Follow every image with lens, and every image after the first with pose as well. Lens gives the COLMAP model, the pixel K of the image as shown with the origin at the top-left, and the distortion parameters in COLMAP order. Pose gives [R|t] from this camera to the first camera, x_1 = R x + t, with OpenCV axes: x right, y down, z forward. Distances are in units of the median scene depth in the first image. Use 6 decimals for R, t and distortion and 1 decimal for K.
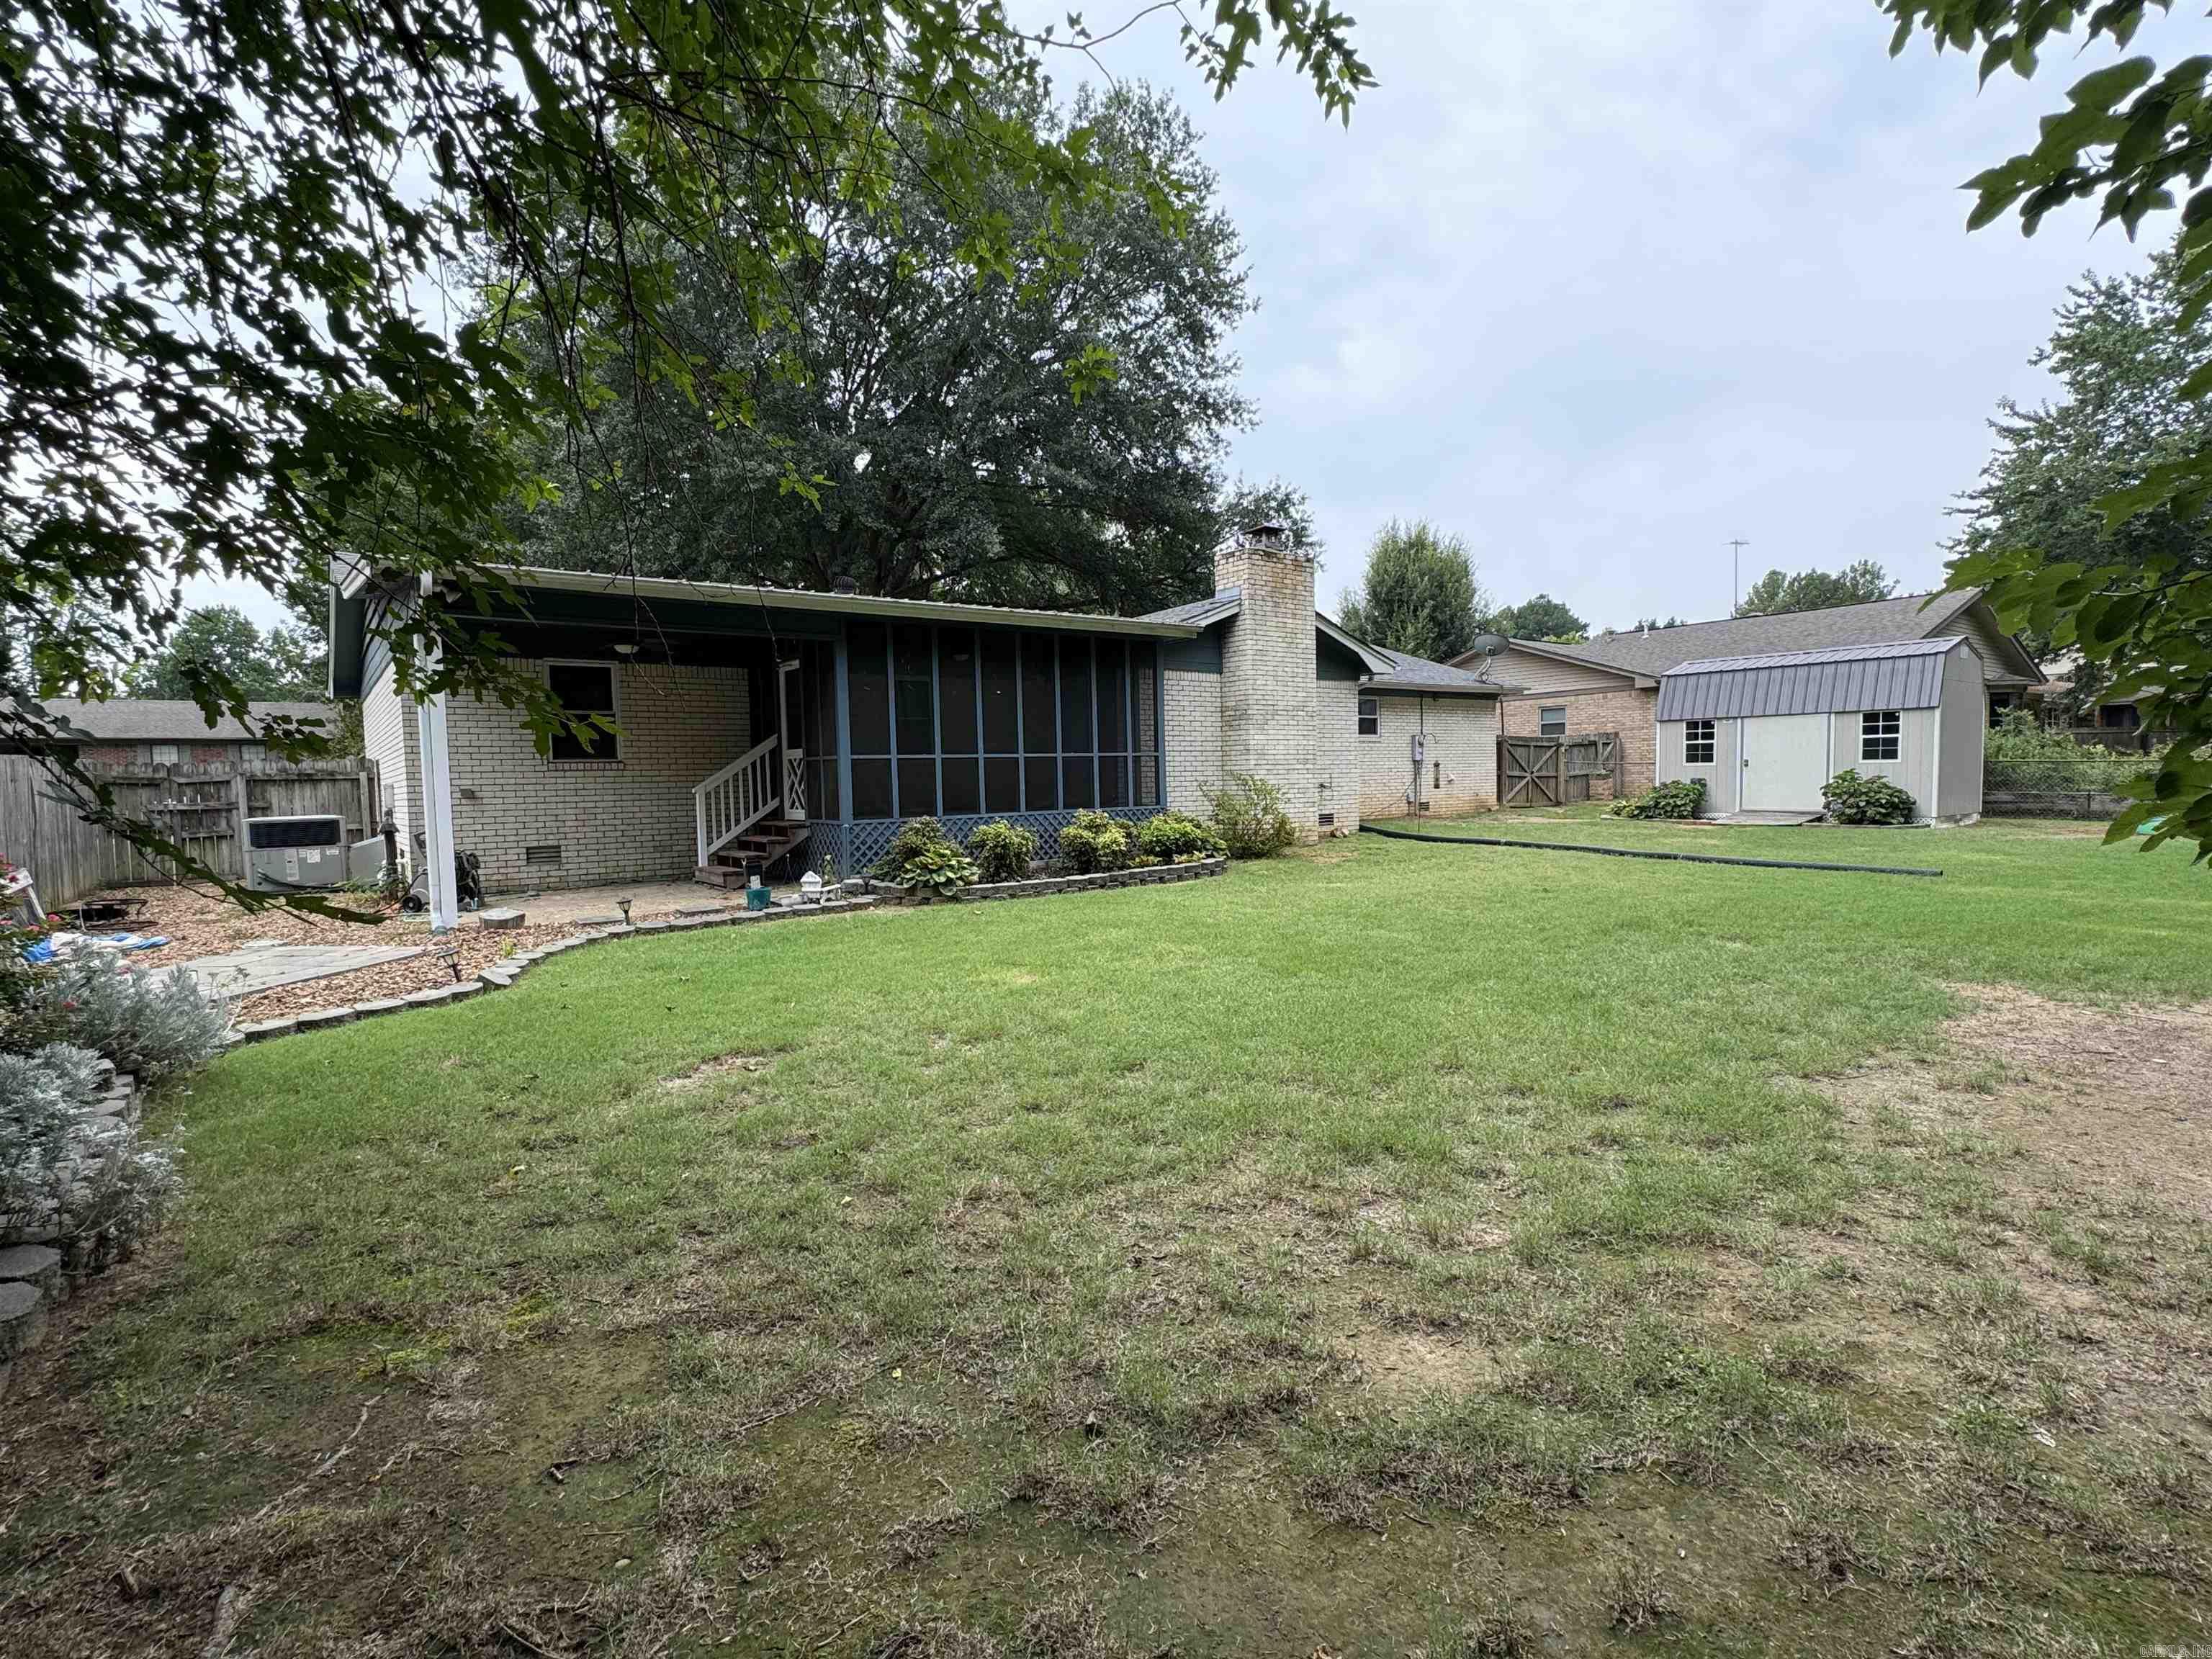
lens RADIAL K [[1068.7, 0, 1100.6], [0, 1068.7, 835.2], [0, 0, 1]] dist [0.000530, 0.000178]
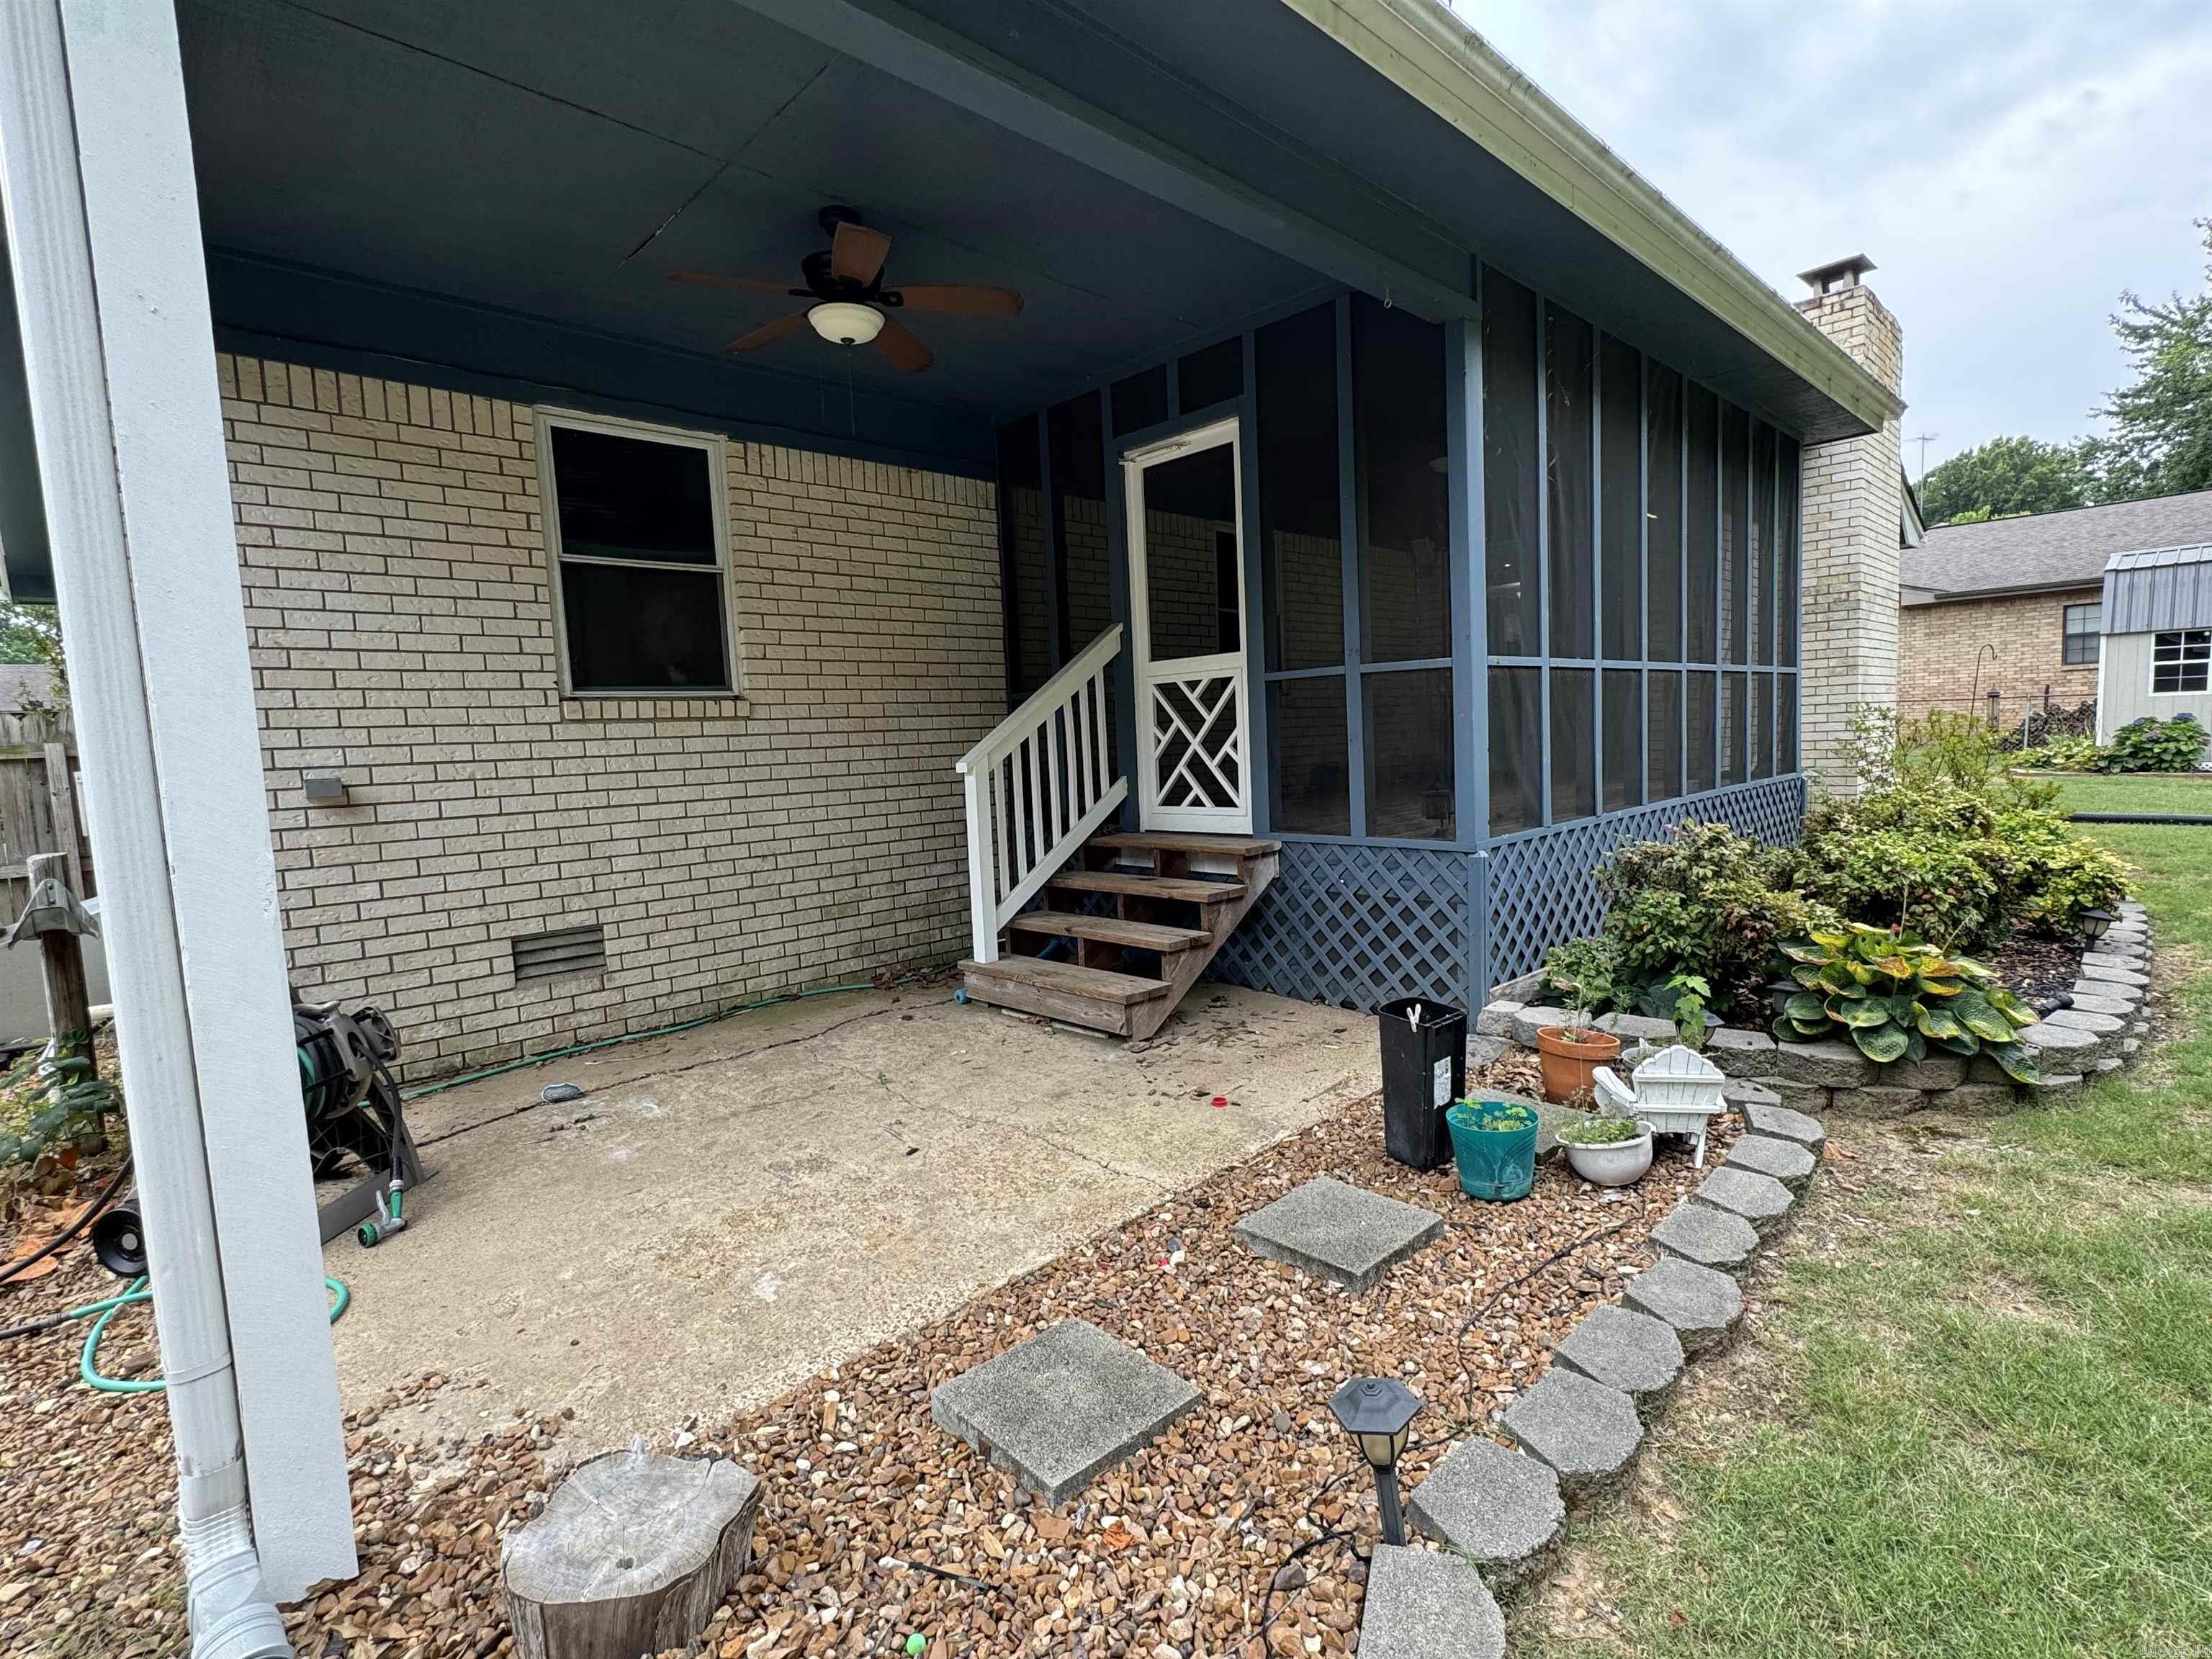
lens RADIAL K [[1063.2, 0, 1107.0], [0, 1063.2, 834.6], [0, 0, 1]] dist [0.001048, -0.000312]
pose [[0.993066, -0.032366, 0.113014, -0.264583], [0.028569, 0.998977, 0.035061, -0.020924], [-0.114033, -0.031589, 0.992975, 0.437529]]
